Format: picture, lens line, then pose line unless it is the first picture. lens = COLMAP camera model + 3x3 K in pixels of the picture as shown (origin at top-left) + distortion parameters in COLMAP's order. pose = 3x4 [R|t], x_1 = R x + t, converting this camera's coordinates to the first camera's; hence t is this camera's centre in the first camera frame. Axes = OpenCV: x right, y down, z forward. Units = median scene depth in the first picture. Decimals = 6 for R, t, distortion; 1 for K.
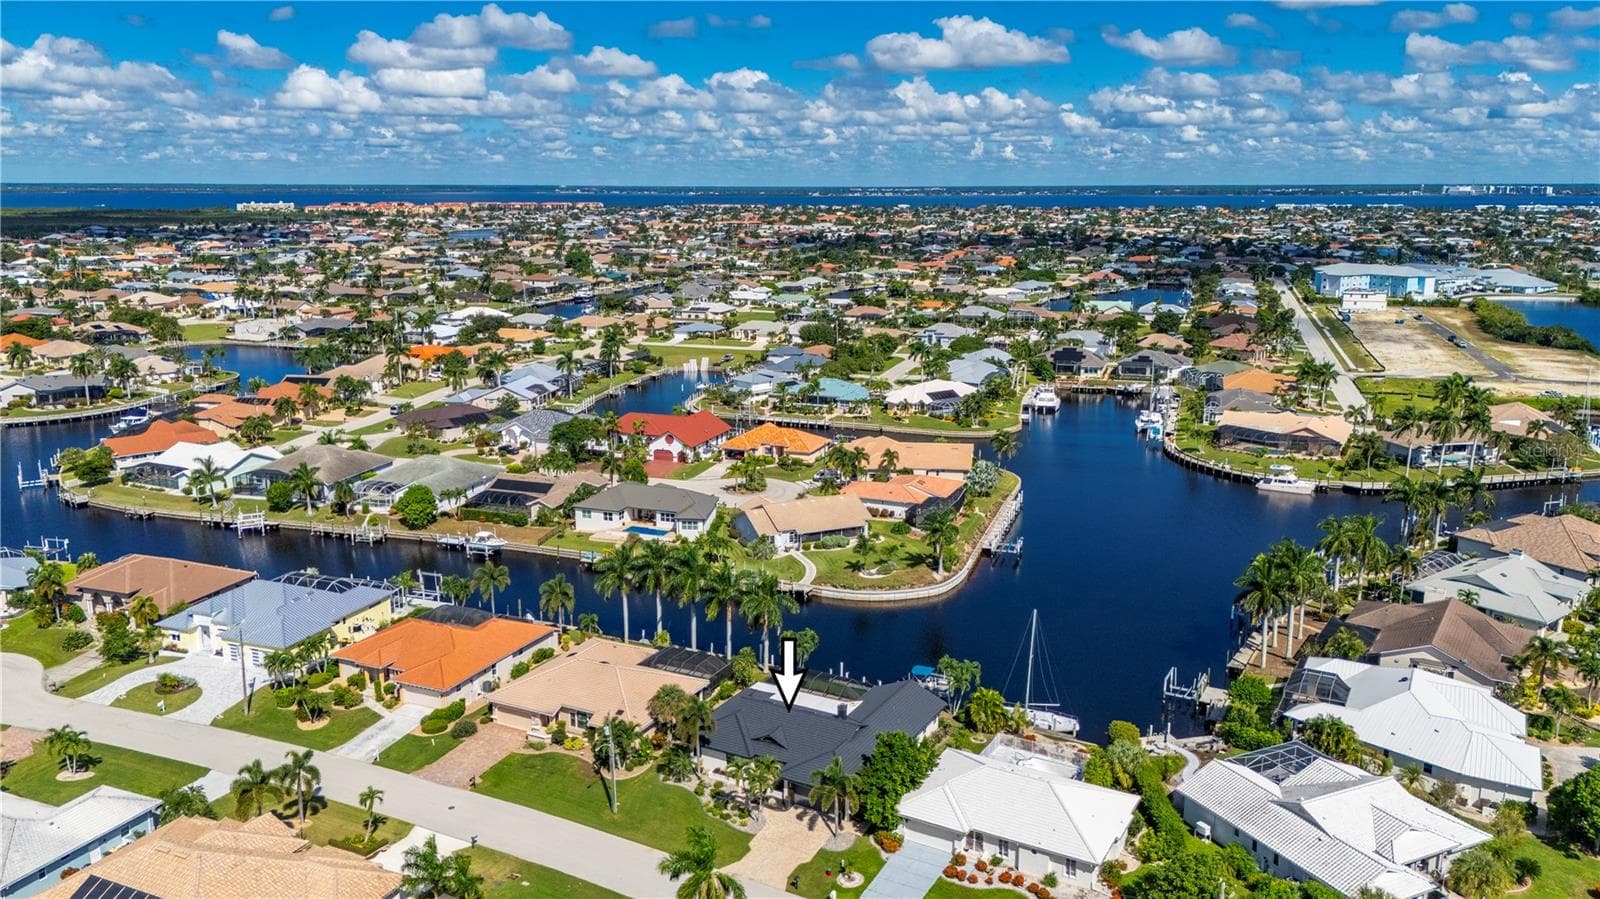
lens RADIAL K [[1195.3, 0, 784.3], [0, 1195.3, 446.4], [0, 0, 1]] dist [0.075131, -0.084071]
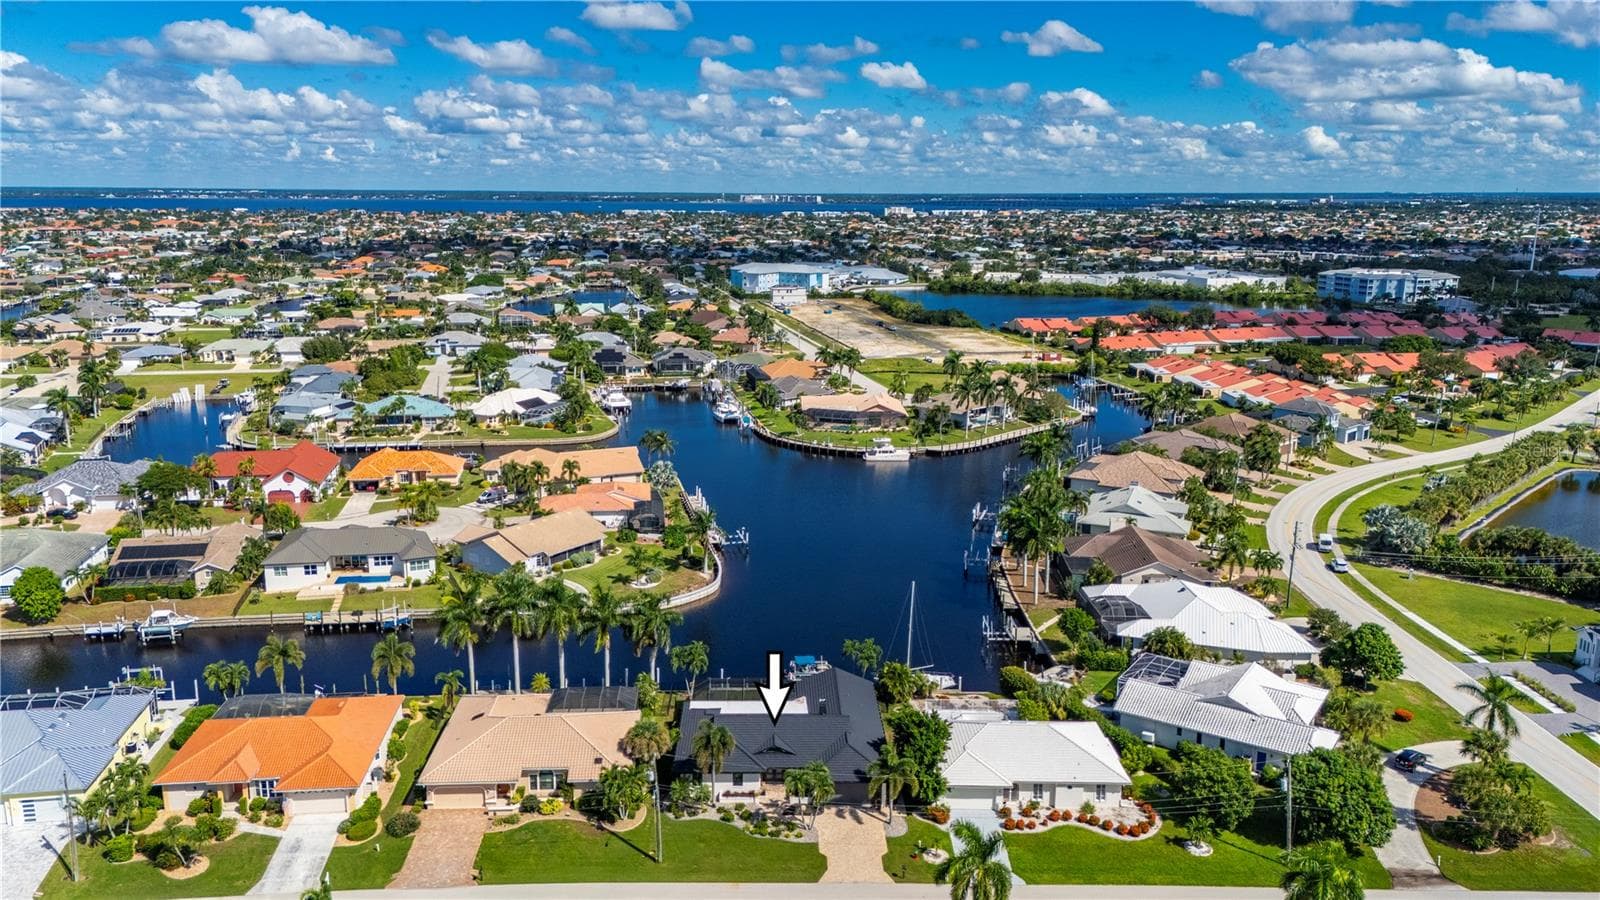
lens RADIAL K [[1195.3, 0, 784.3], [0, 1195.3, 446.9], [0, 0, 1]] dist [0.075131, -0.084071]
pose [[0.868543, -0.100934, 0.485227, -0.205532], [0.102737, 0.994443, 0.022961, -0.011012], [-0.484849, 0.029909, 0.874086, 0.057102]]
